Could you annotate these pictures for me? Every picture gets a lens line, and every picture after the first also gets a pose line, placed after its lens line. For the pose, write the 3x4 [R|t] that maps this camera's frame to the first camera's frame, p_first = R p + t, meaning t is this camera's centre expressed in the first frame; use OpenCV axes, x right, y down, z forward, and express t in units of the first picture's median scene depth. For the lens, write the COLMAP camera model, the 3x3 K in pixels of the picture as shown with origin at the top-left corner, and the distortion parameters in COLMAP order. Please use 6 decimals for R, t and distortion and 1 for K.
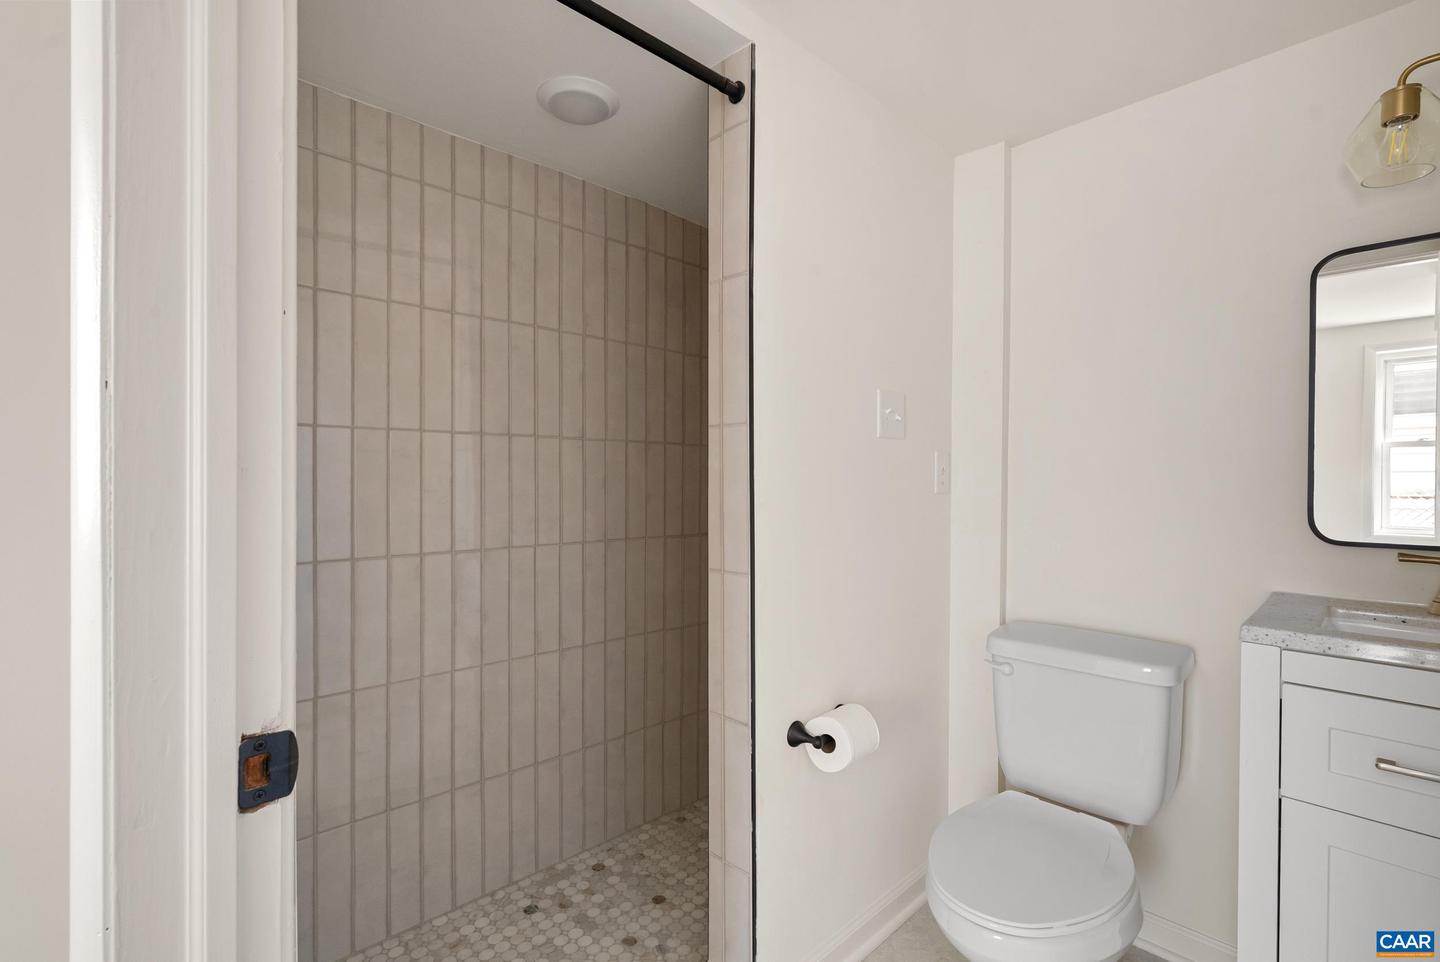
lens RADIAL K [[655.3, 0, 729.2], [0, 655.3, 476.7], [0, 0, 1]] dist [-0.002868, 0.005243]
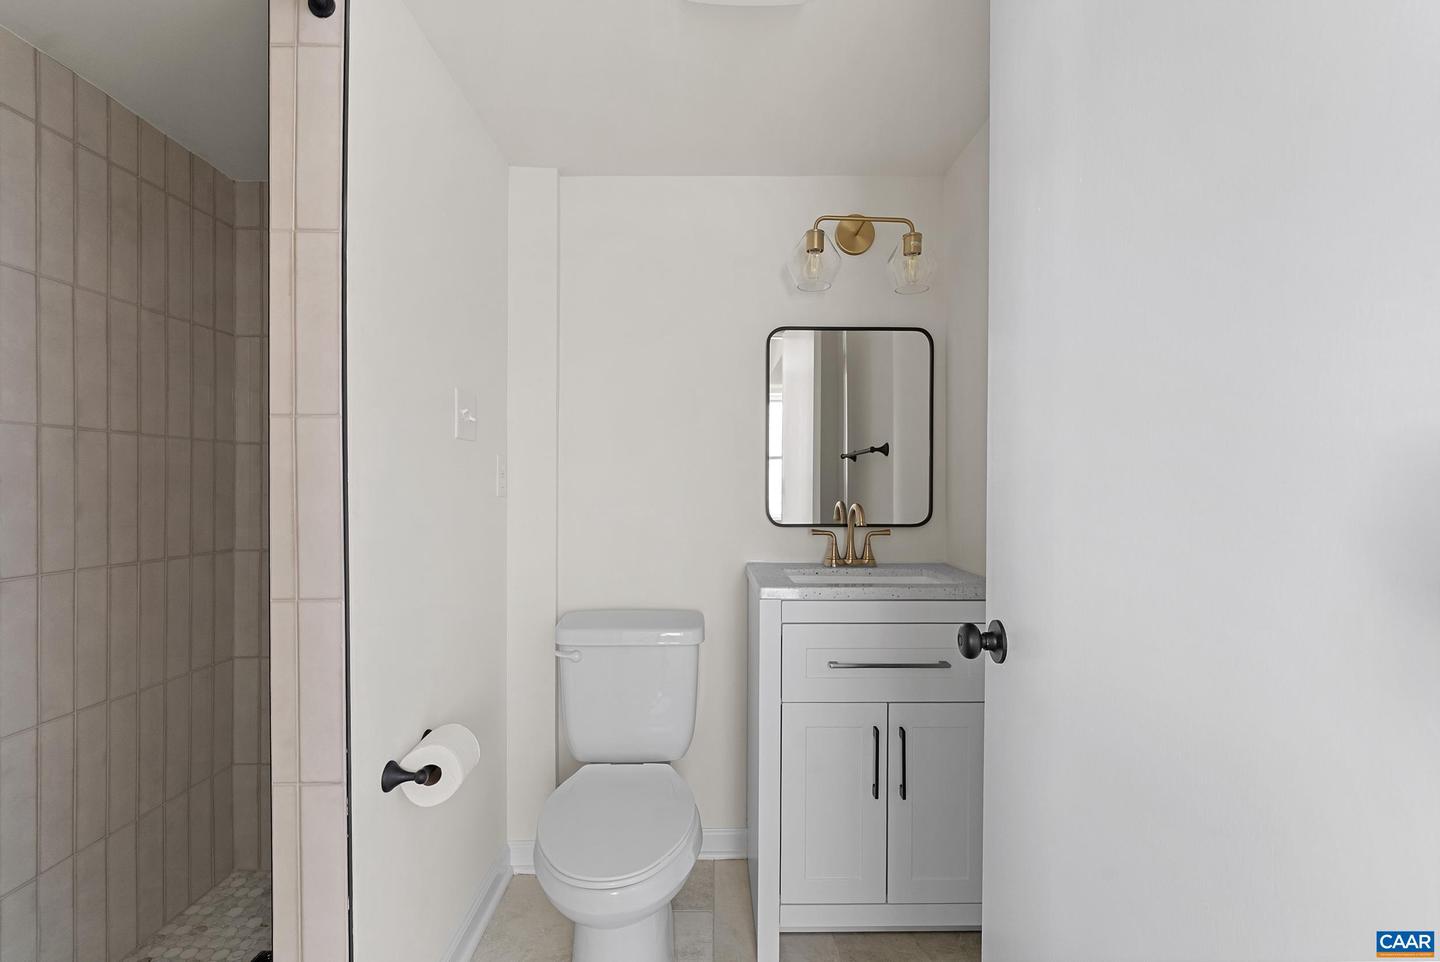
lens RADIAL K [[651.1, 0, 718.9], [0, 651.1, 477.7], [0, 0, 1]] dist [-0.002868, 0.001819]
pose [[0.693422, 0.002141, 0.720529, -0.203313], [-0.001325, 0.999998, -0.001696, -0.002130], [-0.720531, 0.000221, 0.693423, 0.081955]]
